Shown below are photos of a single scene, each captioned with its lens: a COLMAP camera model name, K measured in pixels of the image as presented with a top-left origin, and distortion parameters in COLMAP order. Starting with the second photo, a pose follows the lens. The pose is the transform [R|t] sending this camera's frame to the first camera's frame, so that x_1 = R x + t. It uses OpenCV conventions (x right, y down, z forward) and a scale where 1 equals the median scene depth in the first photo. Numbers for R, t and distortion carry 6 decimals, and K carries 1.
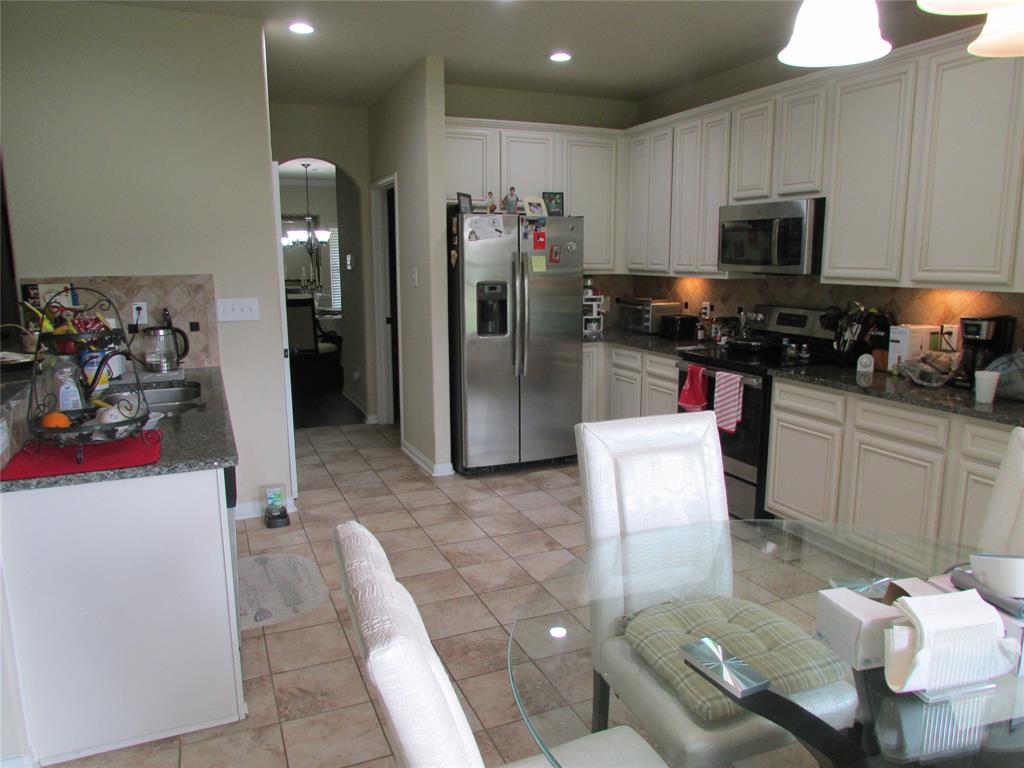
lens RADIAL K [[720.3, 0, 515.7], [0, 720.3, 384.2], [0, 0, 1]] dist [-0.032687, -0.000521]
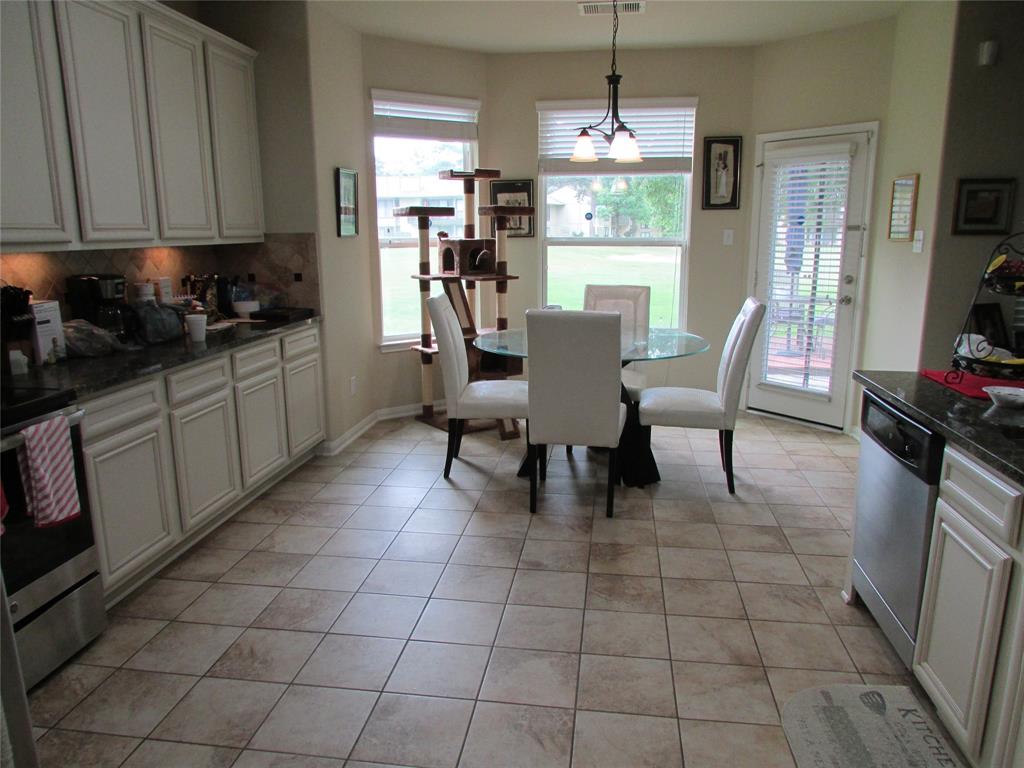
lens RADIAL K [[720.3, 0, 515.7], [0, 720.3, 384.2], [0, 0, 1]] dist [-0.032687, -0.000521]
pose [[-0.853158, -0.101476, 0.511687, -0.345154], [0.100604, 0.930475, 0.352271, -0.237966], [-0.511859, 0.352021, -0.783633, 1.483652]]
